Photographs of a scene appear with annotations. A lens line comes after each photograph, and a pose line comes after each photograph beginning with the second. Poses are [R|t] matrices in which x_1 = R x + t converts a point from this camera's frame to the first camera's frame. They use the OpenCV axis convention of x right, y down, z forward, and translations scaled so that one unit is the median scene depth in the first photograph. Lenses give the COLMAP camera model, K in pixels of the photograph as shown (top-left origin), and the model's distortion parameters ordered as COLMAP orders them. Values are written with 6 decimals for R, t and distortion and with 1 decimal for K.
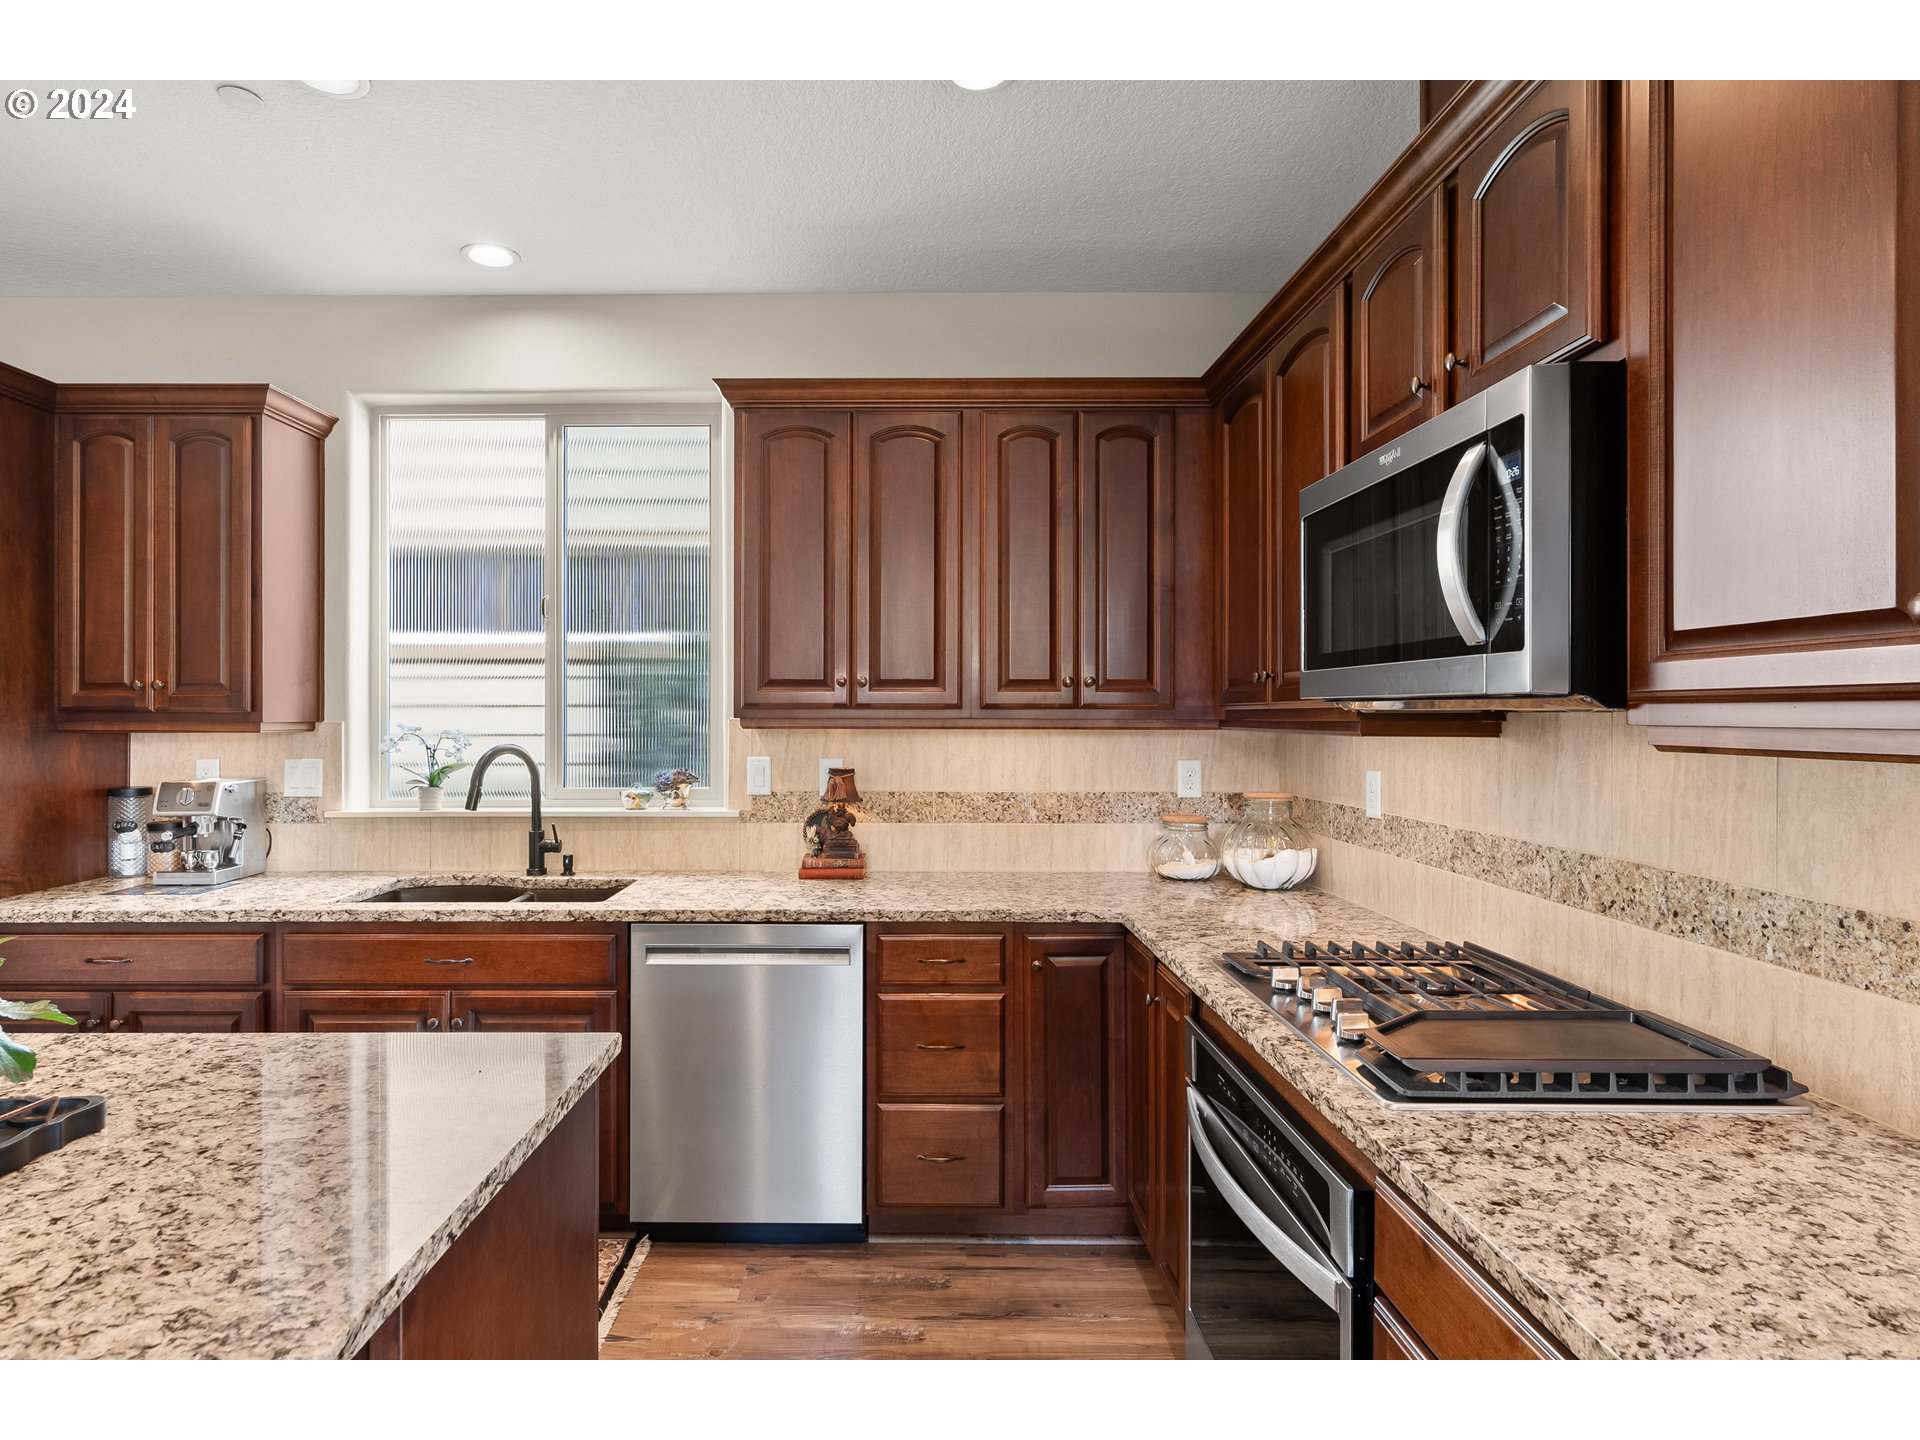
lens RADIAL K [[1028.0, 0, 888.0], [0, 1028.0, 710.3], [0, 0, 1]] dist [0.001180, 0.000159]
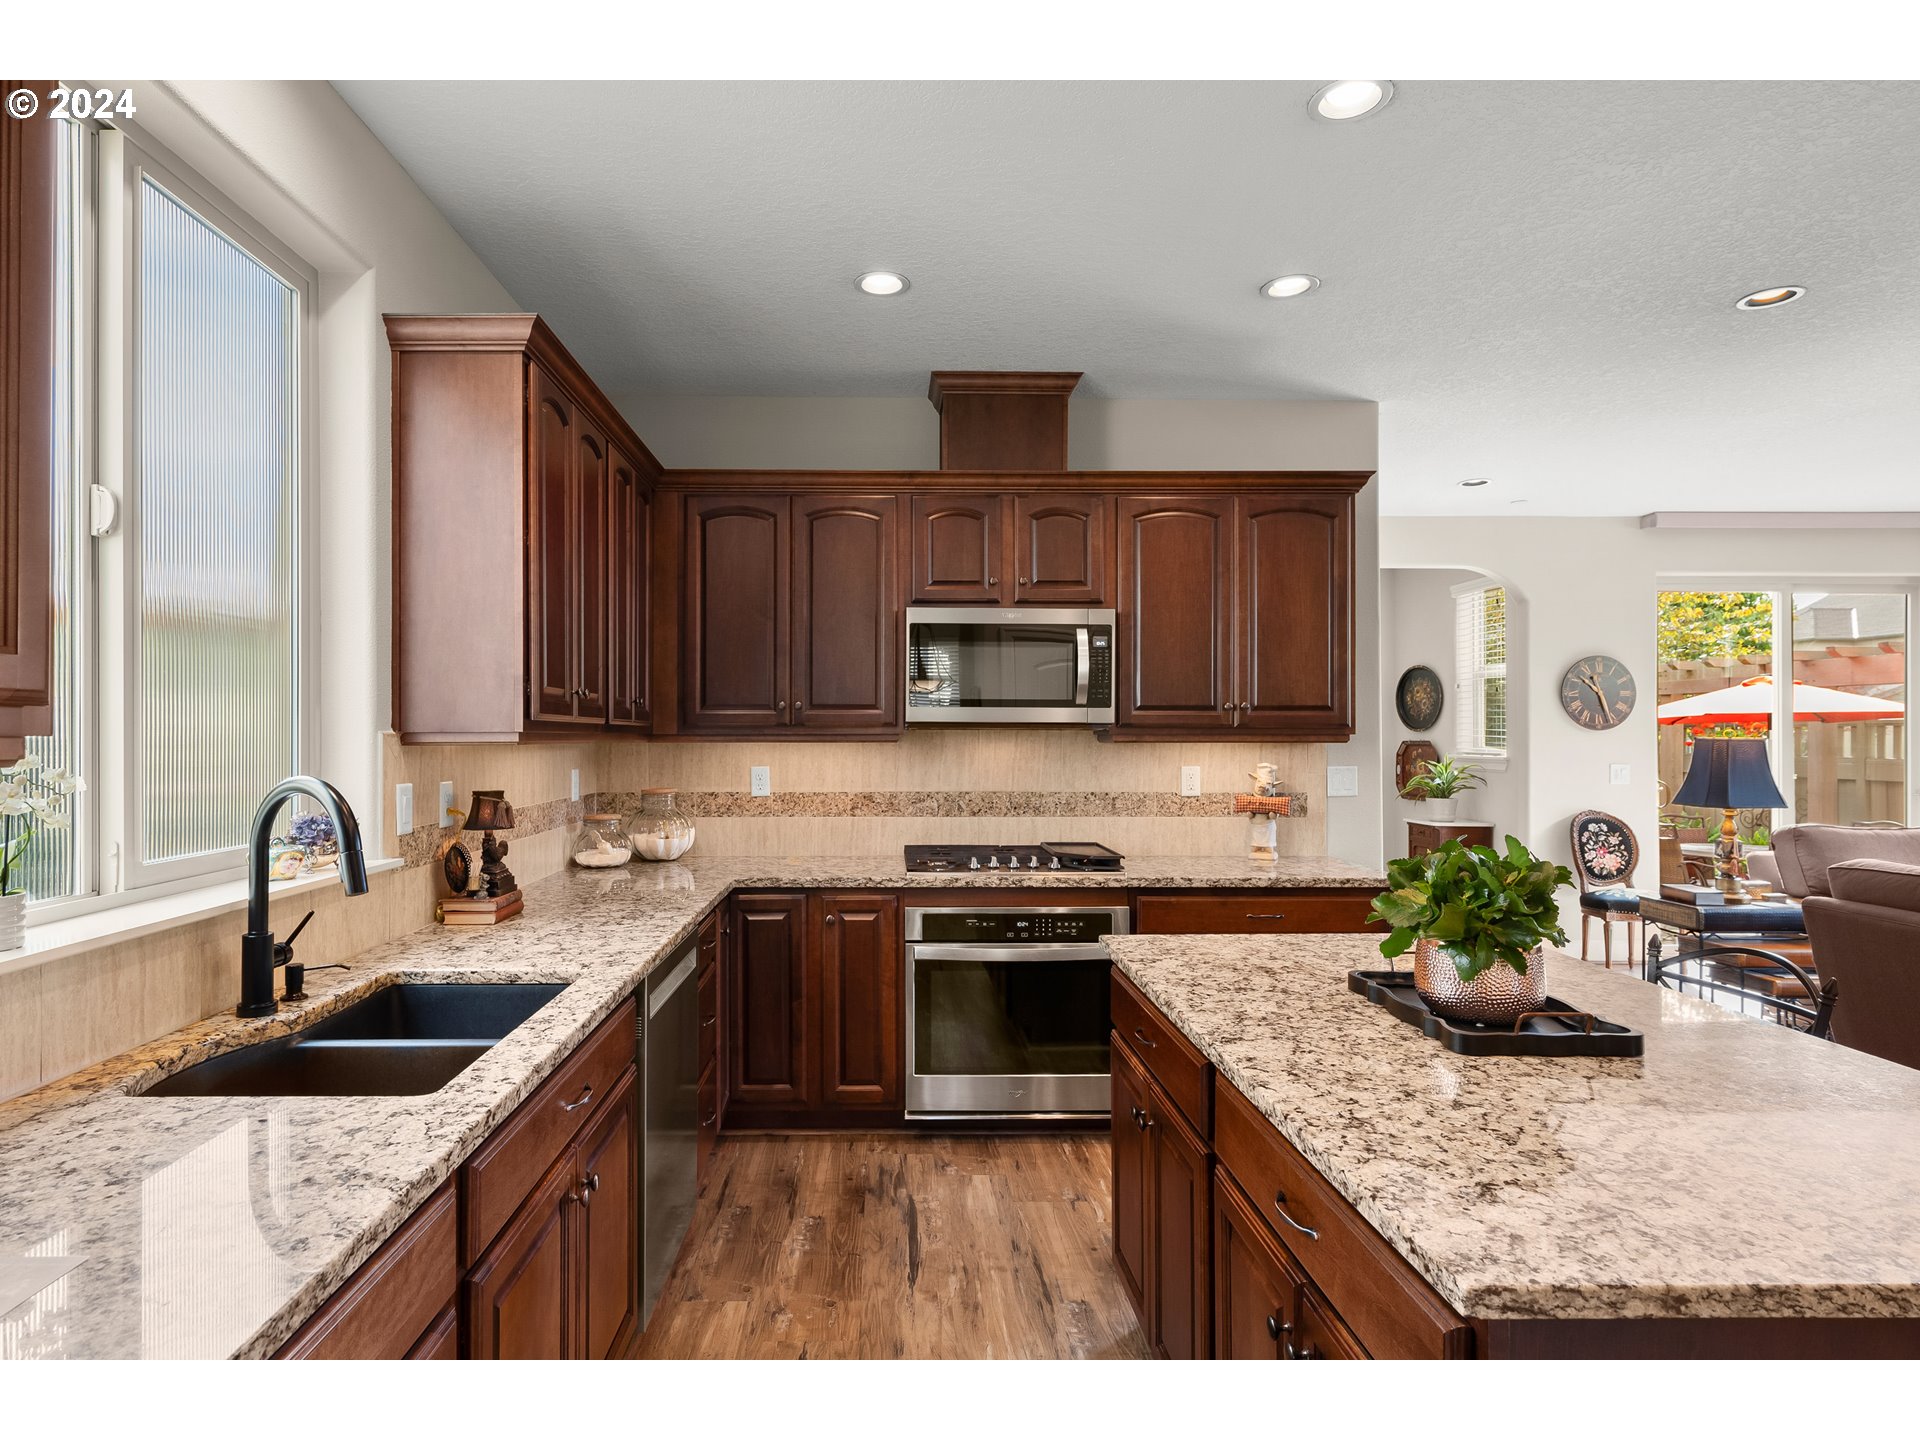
lens RADIAL K [[1041.5, 0, 881.0], [0, 1041.5, 721.3], [0, 0, 1]] dist [-0.003011, 0.000131]
pose [[-0.009957, 0.013450, 0.999860, -0.931411], [-0.004331, 0.999900, -0.013494, 0.008739], [-0.999941, -0.004465, -0.009897, 0.688833]]
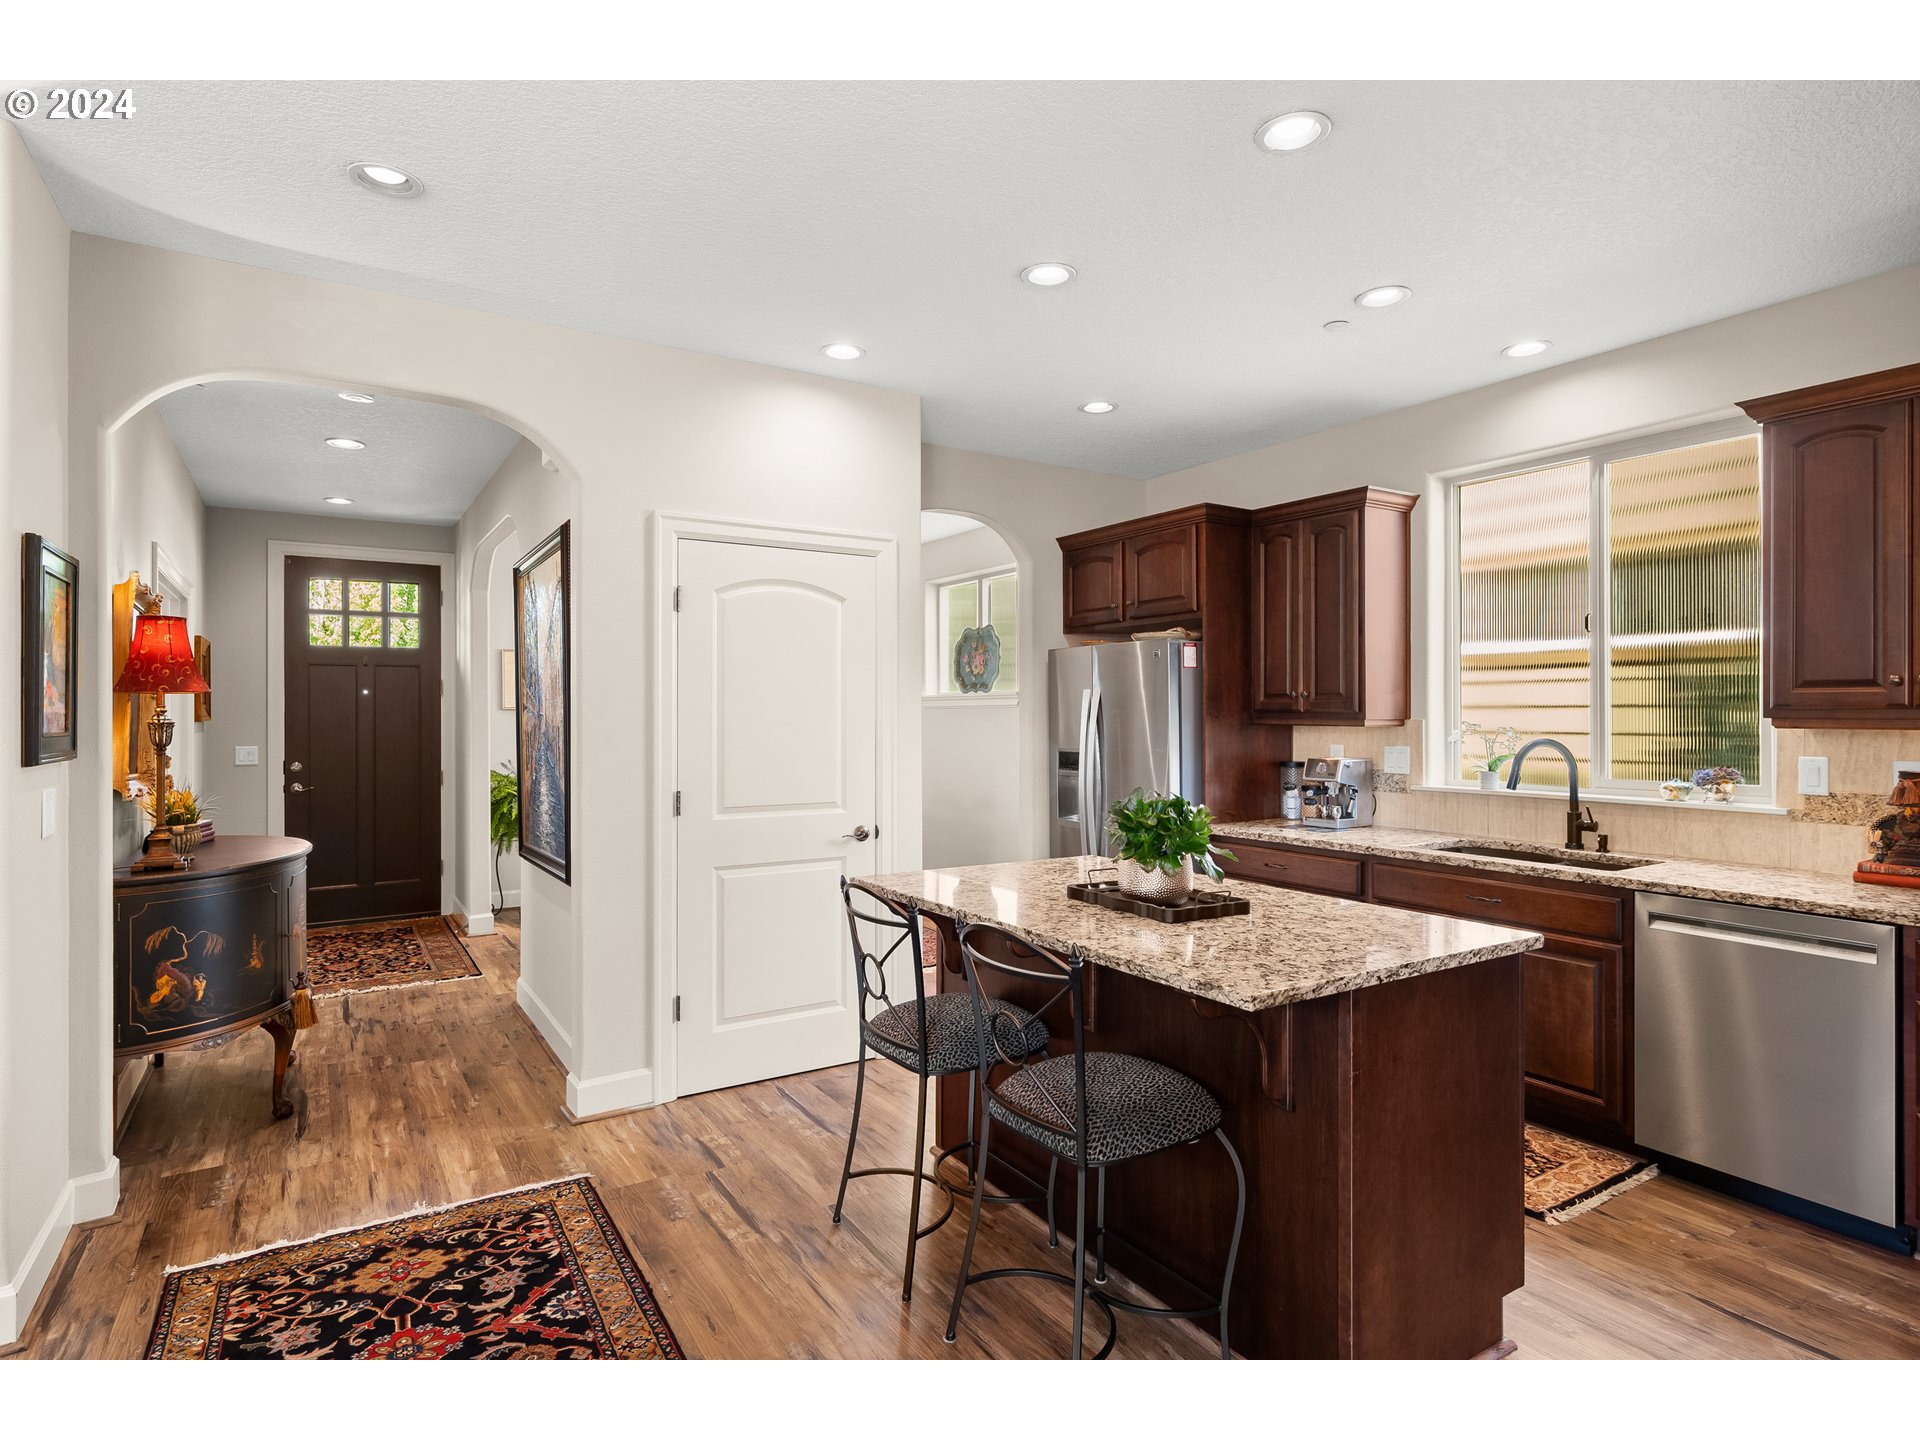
lens RADIAL K [[987.4, 0, 962.3], [0, 987.4, 712.8], [0, 0, 1]] dist [-0.002700, -0.000275]
pose [[0.550216, -0.000290, -0.835022, 0.228585], [0.003608, 0.999991, 0.002030, -0.002509], [0.835014, -0.004129, 0.550213, -0.227043]]
